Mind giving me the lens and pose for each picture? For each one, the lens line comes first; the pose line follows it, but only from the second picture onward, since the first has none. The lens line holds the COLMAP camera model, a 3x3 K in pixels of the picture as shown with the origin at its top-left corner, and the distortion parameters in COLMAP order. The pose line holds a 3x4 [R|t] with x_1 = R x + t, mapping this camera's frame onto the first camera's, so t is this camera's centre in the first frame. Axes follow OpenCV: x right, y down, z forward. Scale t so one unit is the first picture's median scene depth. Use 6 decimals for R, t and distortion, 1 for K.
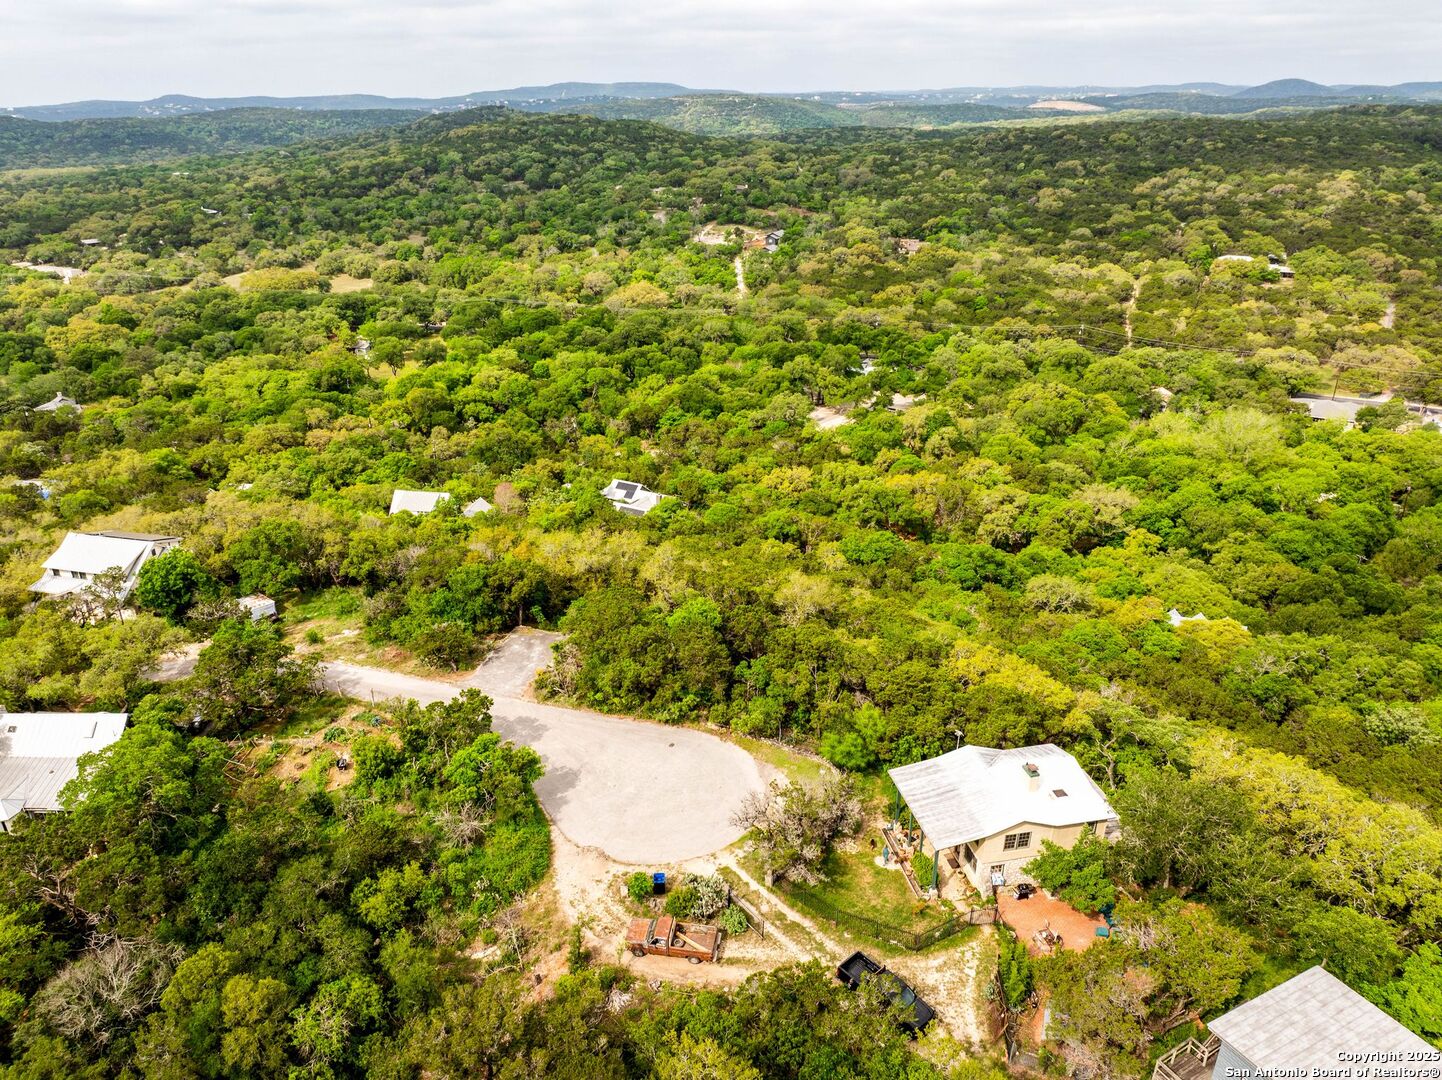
lens RADIAL K [[1016.4, 0, 719.4], [0, 1016.4, 533.8], [0, 0, 1]] dist [-0.035657, -0.003651]
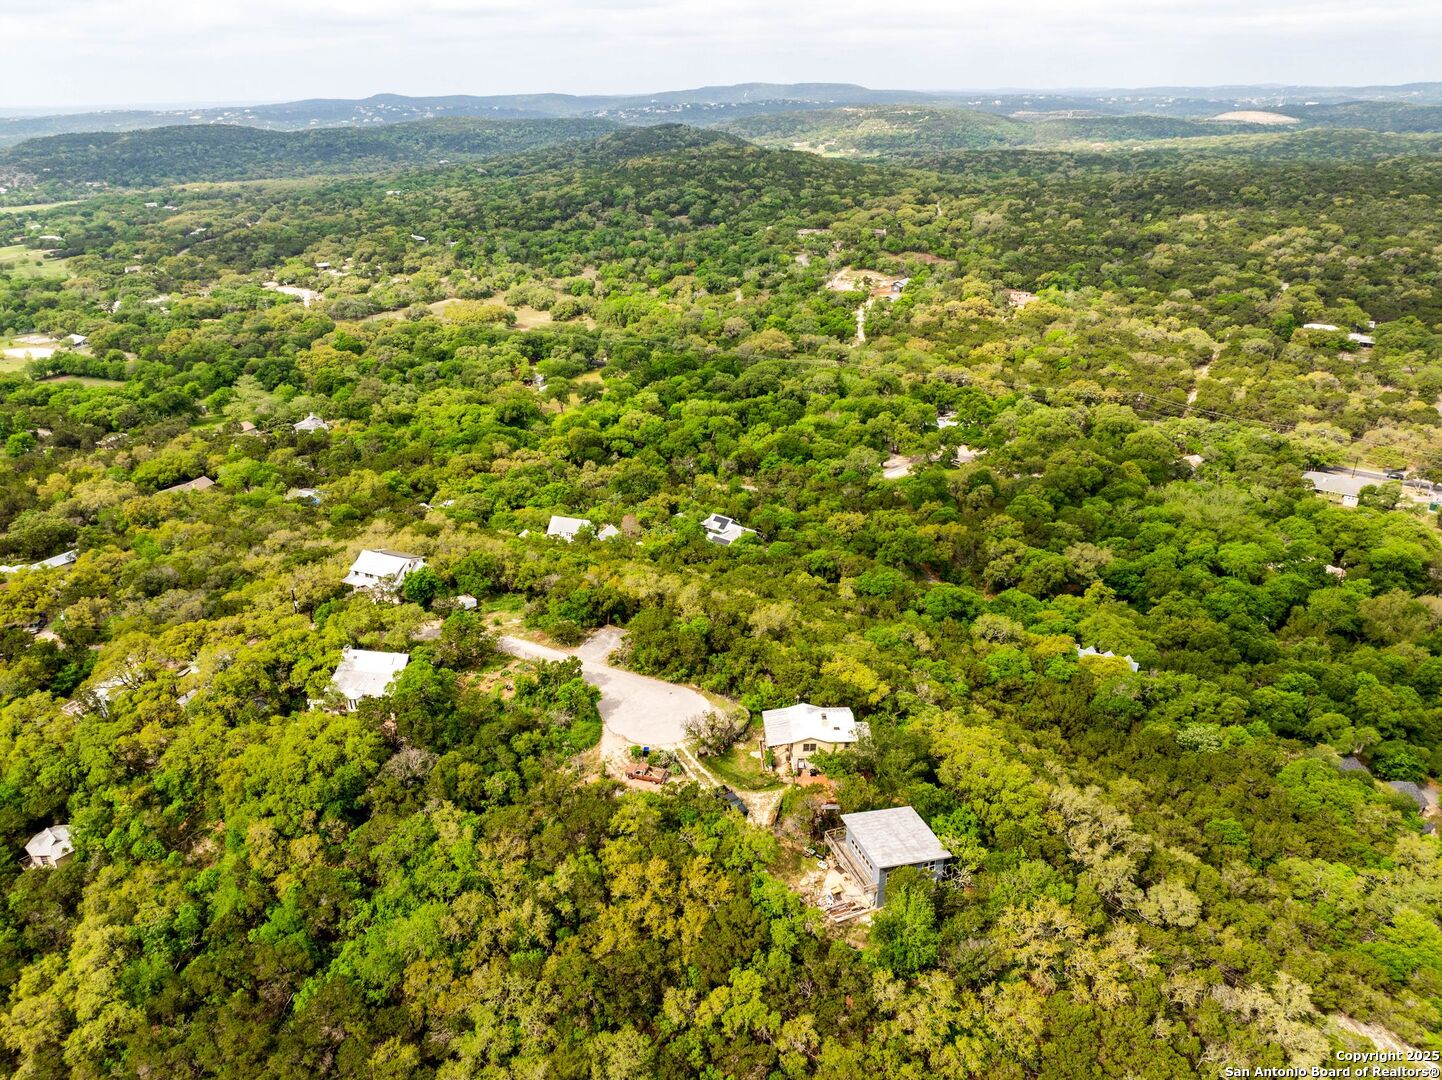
lens RADIAL K [[1016.4, 0, 719.4], [0, 1016.4, 533.8], [0, 0, 1]] dist [-0.035657, -0.003651]
pose [[0.986055, 0.065635, -0.152928, 0.088392], [-0.064802, 0.997844, 0.010433, -0.034066], [0.153283, -0.000377, 0.988182, -0.250550]]
